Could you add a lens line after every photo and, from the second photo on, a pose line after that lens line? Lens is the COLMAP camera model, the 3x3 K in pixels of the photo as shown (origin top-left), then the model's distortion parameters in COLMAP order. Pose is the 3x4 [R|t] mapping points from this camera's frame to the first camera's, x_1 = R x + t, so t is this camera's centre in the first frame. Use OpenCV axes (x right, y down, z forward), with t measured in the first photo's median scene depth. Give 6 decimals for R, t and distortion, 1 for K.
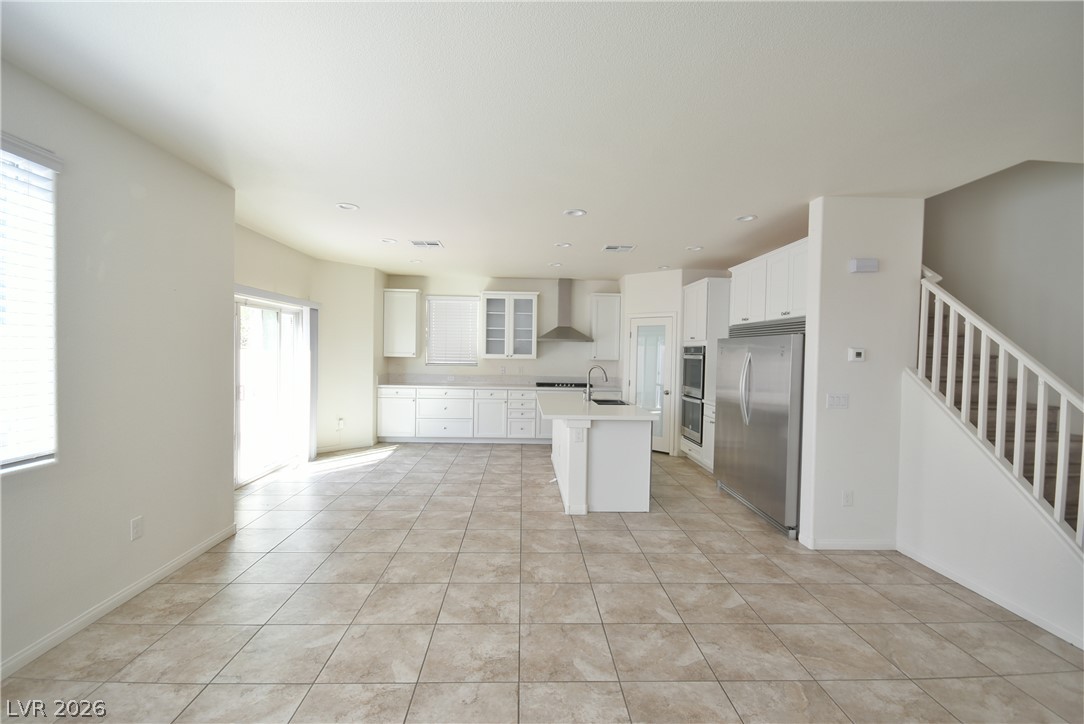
lens RADIAL K [[475.2, 0, 538.6], [0, 475.2, 365.2], [0, 0, 1]] dist [0.009007, -0.010758]
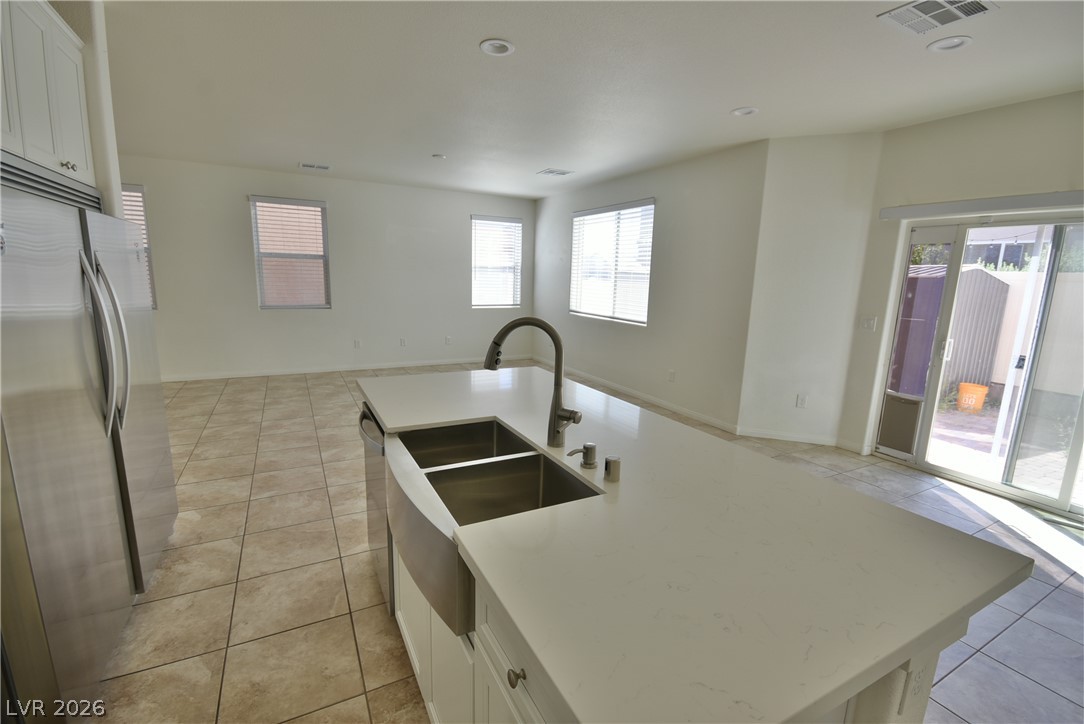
lens RADIAL K [[475.2, 0, 540.3], [0, 475.2, 362.5], [0, 0, 1]] dist [0.009007, -0.010758]
pose [[-0.898901, 0.034948, -0.436756, 0.289752], [-0.057901, 0.978597, 0.197472, -0.035911], [0.434309, 0.202796, -0.877638, 1.523279]]
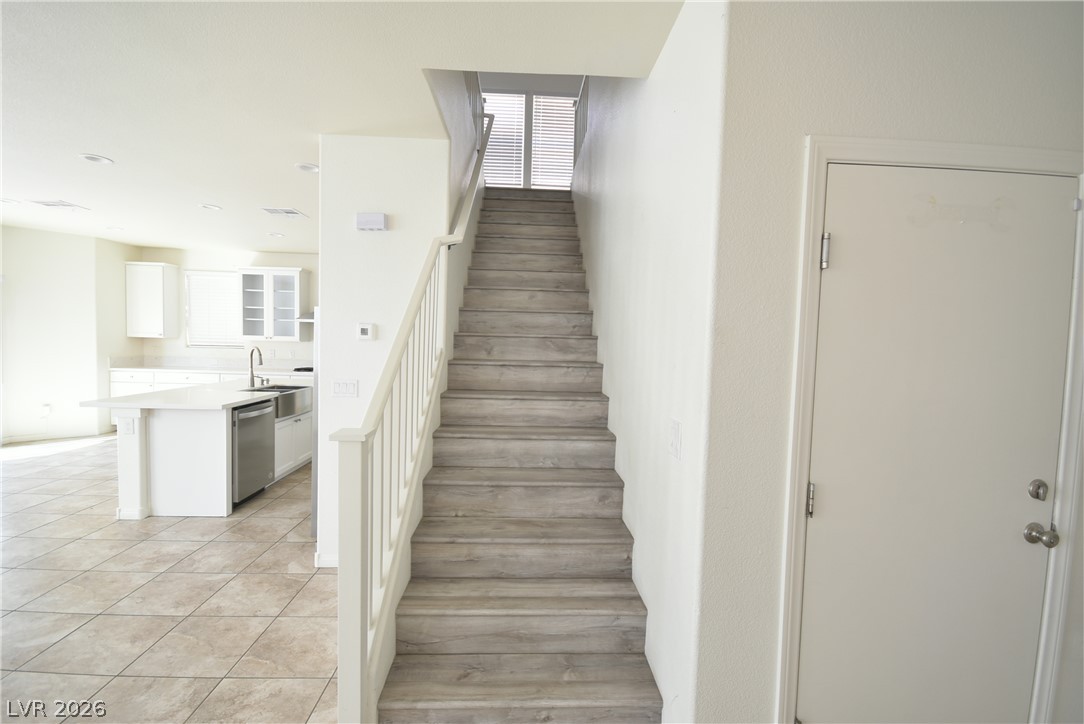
lens RADIAL K [[475.2, 0, 542.1], [0, 475.2, 362.8], [0, 0, 1]] dist [0.009007, -0.010758]
pose [[0.999848, 0.010649, 0.013837, 0.772678], [-0.010890, 0.999788, 0.017457, 0.011346], [-0.013648, -0.017605, 0.999752, 0.142174]]
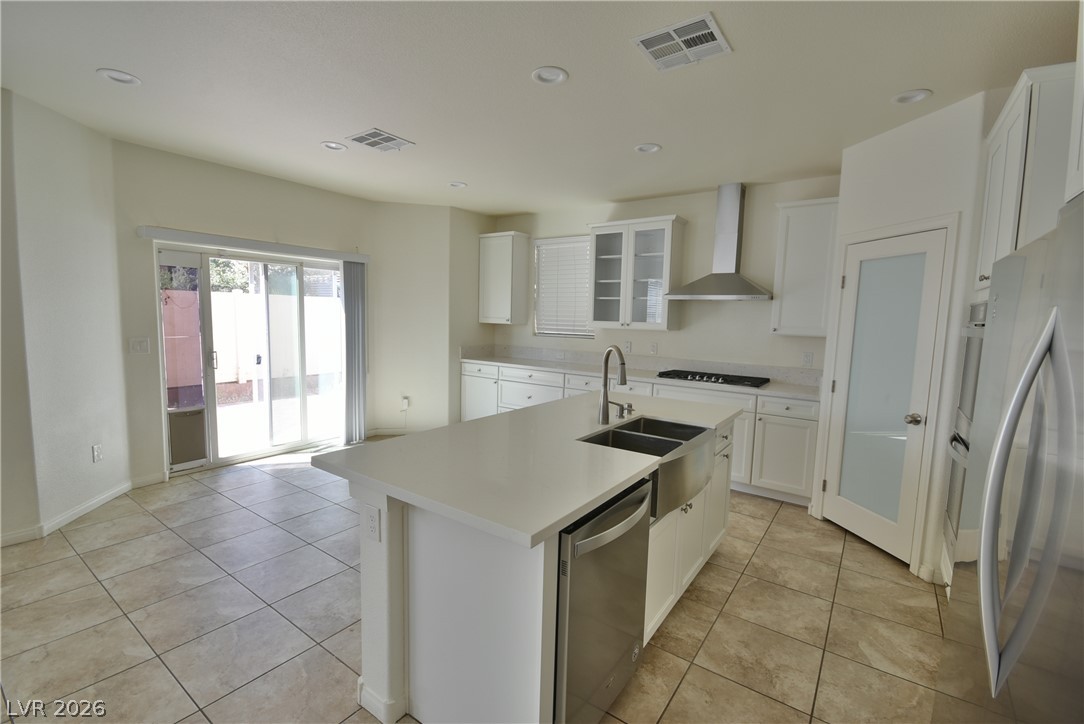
lens RADIAL K [[475.2, 0, 539.6], [0, 475.2, 363.7], [0, 0, 1]] dist [0.009007, -0.010758]
pose [[0.790285, 0.065385, -0.609241, 0.402793], [-0.029968, 0.997225, 0.068150, -0.012835], [0.612006, -0.035601, 0.790051, 0.749604]]
